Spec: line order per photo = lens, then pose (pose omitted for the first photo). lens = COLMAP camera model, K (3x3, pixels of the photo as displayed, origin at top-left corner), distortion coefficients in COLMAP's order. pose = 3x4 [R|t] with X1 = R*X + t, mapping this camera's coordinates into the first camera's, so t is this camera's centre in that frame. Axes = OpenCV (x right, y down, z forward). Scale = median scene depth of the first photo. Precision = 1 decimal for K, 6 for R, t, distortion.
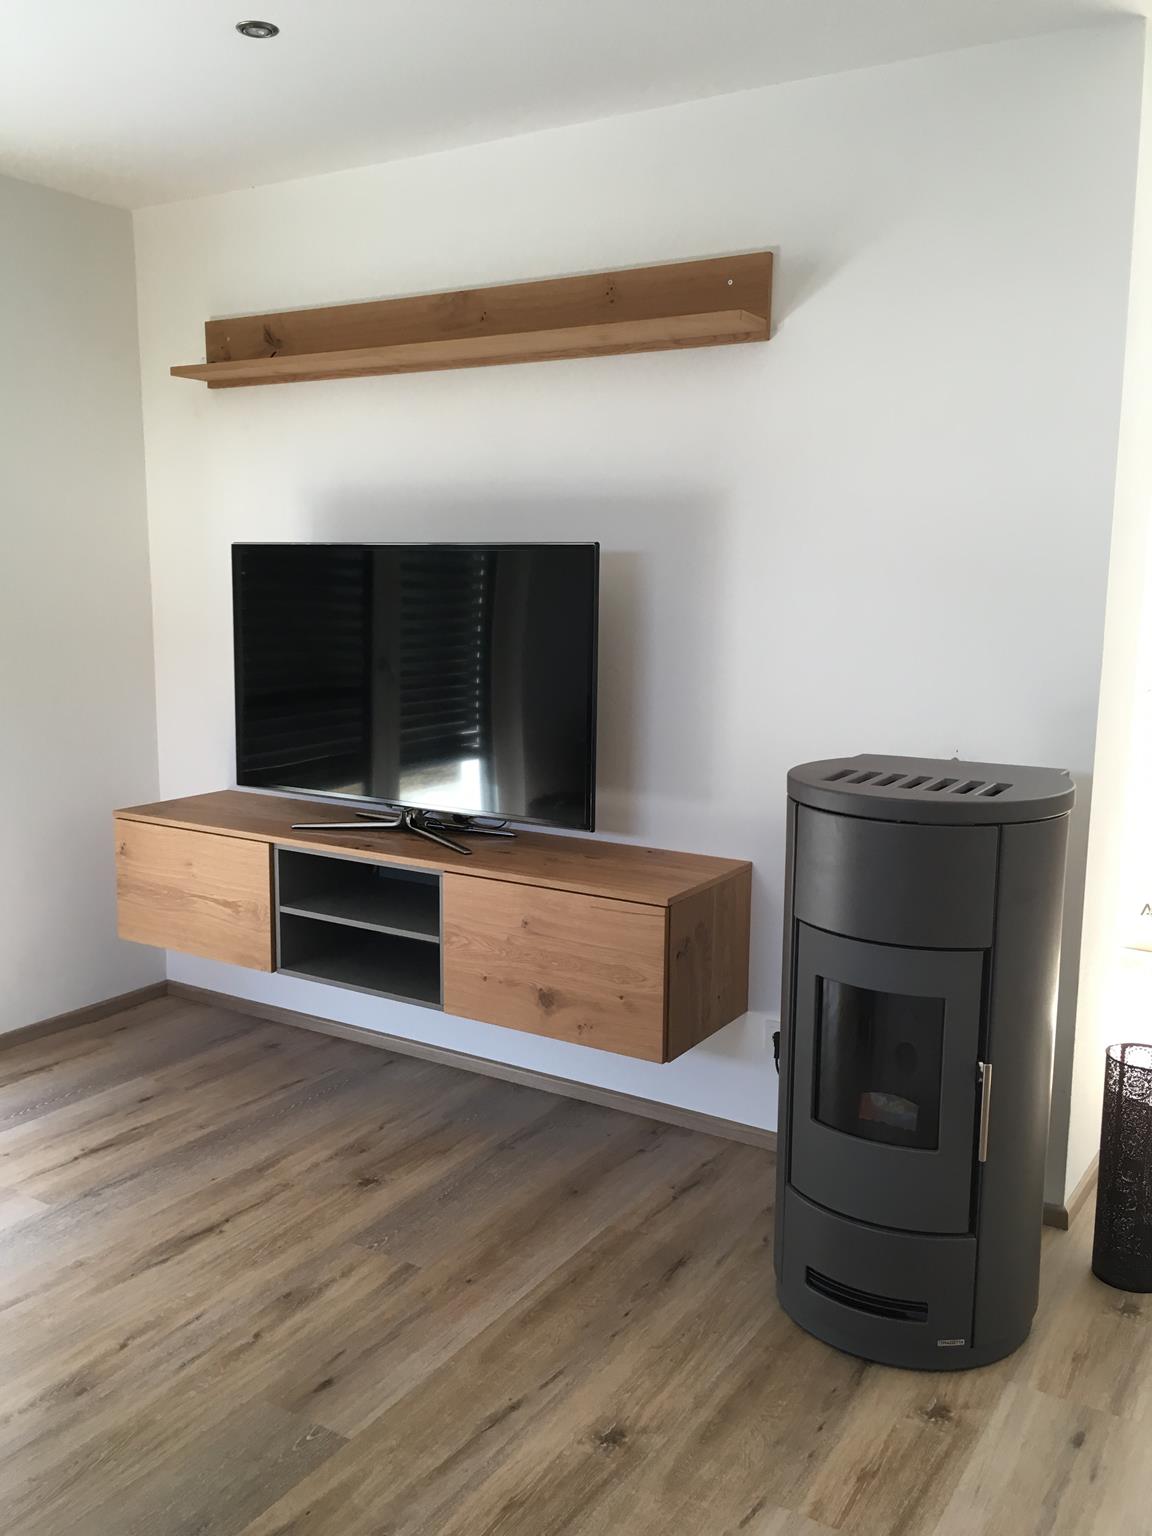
lens RADIAL K [[1313.7, 0, 572.7], [0, 1313.7, 772.9], [0, 0, 1]] dist [0.036040, -0.043456]
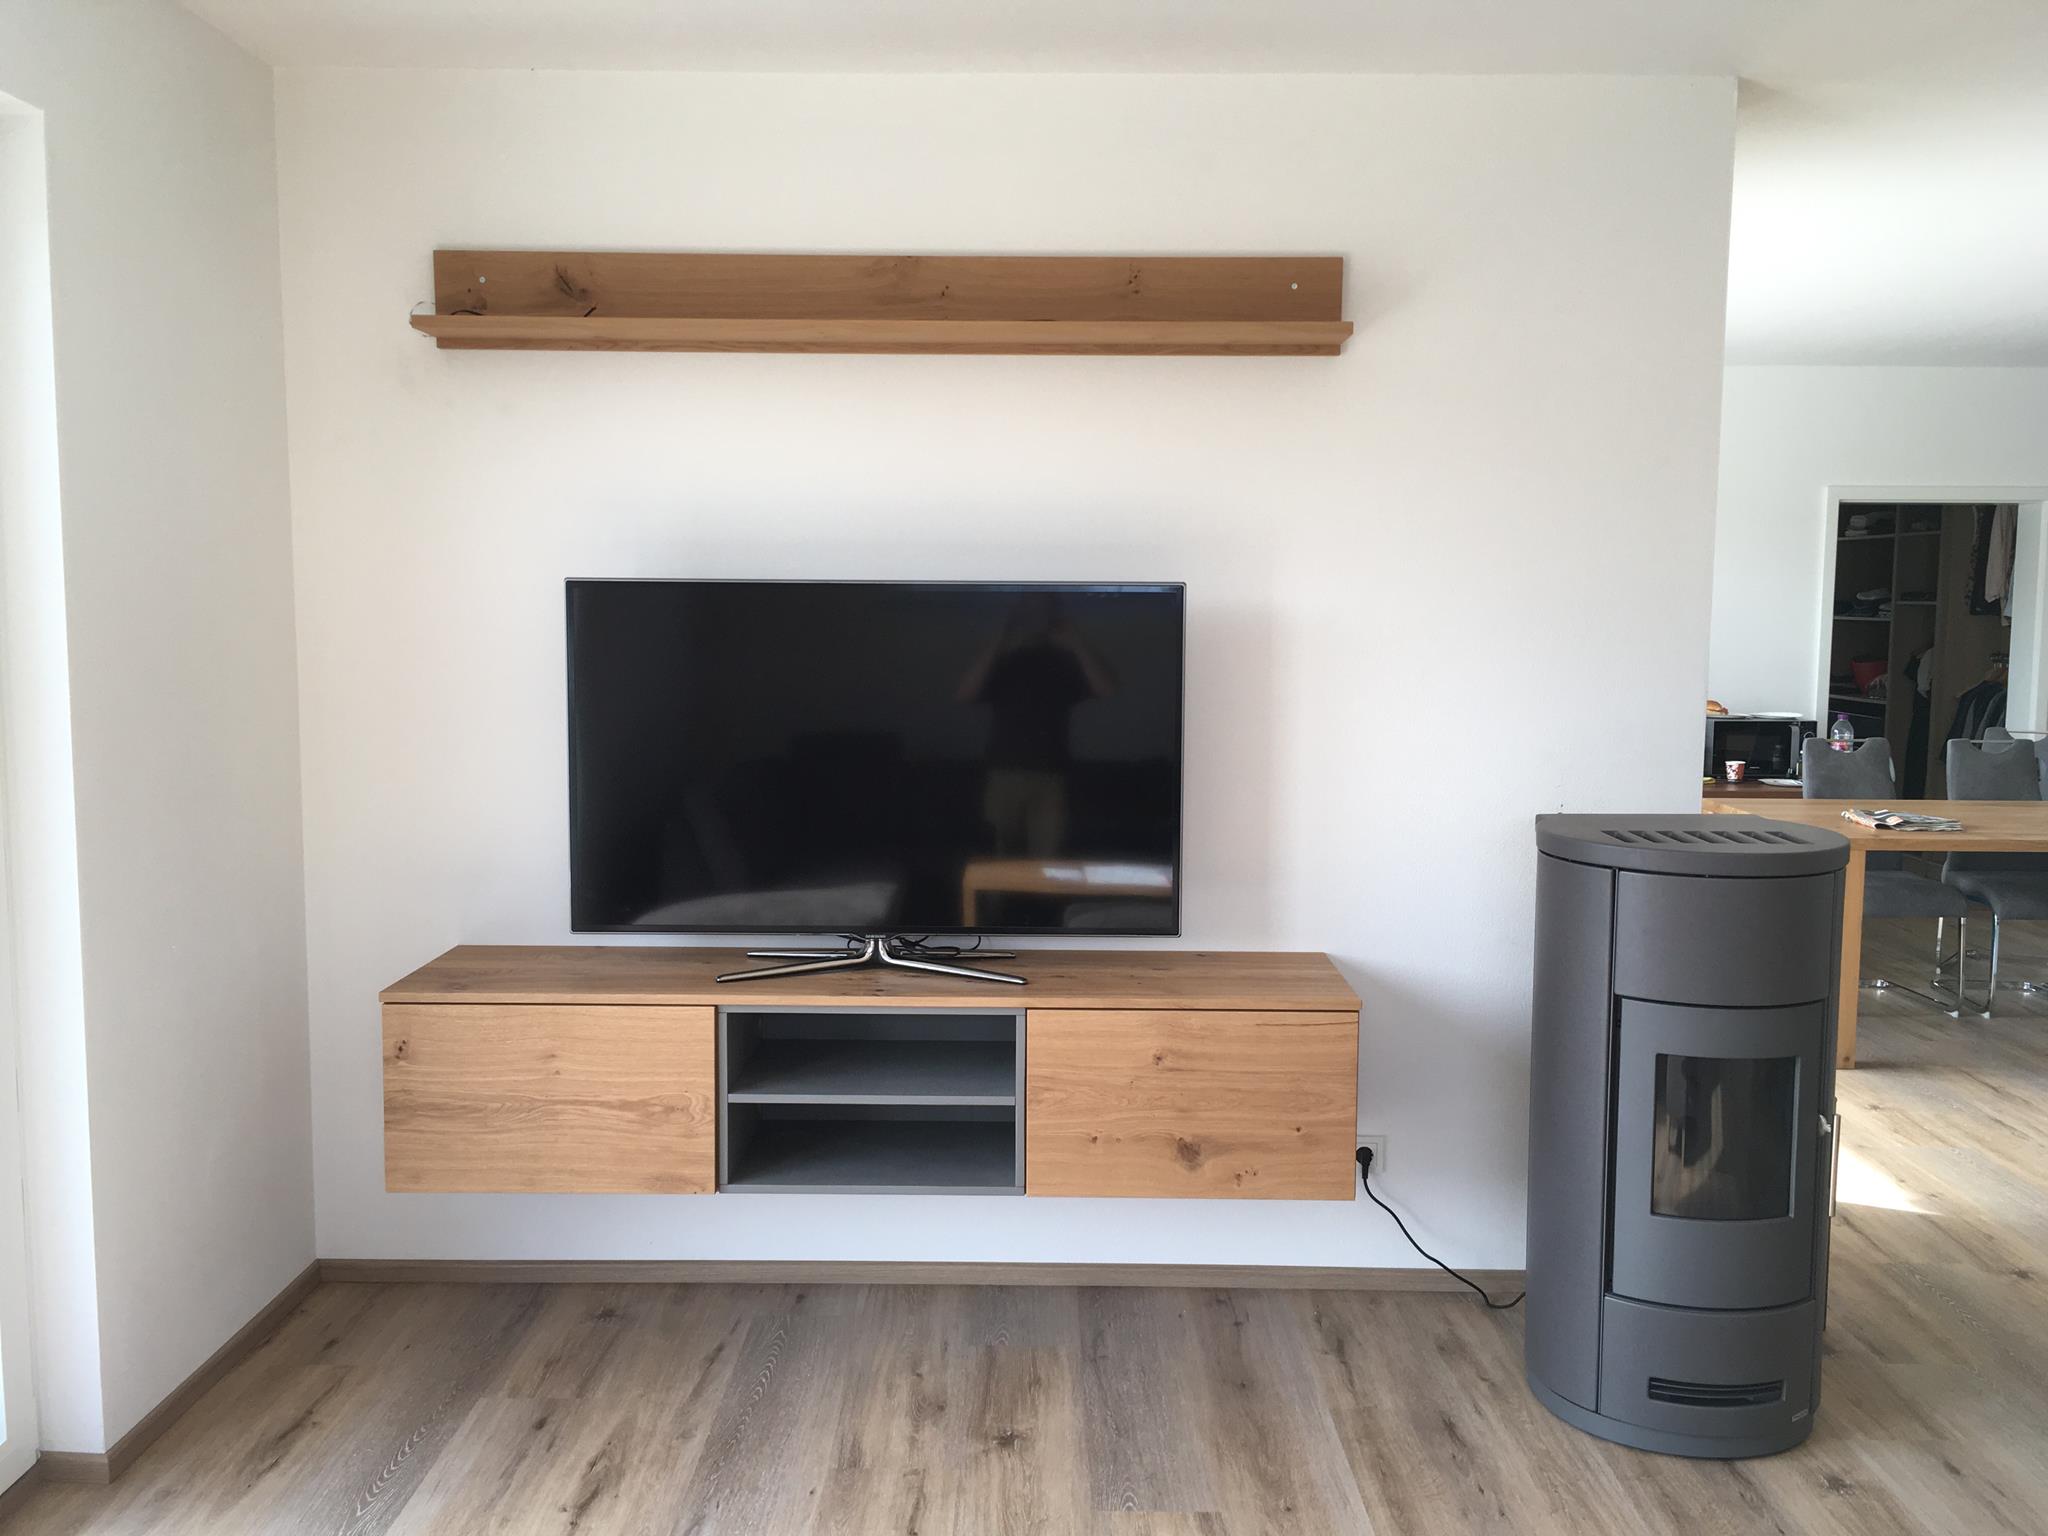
lens RADIAL K [[1751.6, 0, 1016.1], [0, 1751.6, 760.2], [0, 0, 1]] dist [0.036040, -0.043456]
pose [[0.851412, -0.051765, 0.521937, -0.607677], [0.082057, 0.996010, -0.035073, -0.032579], [-0.518039, 0.072690, 0.852263, 0.120308]]
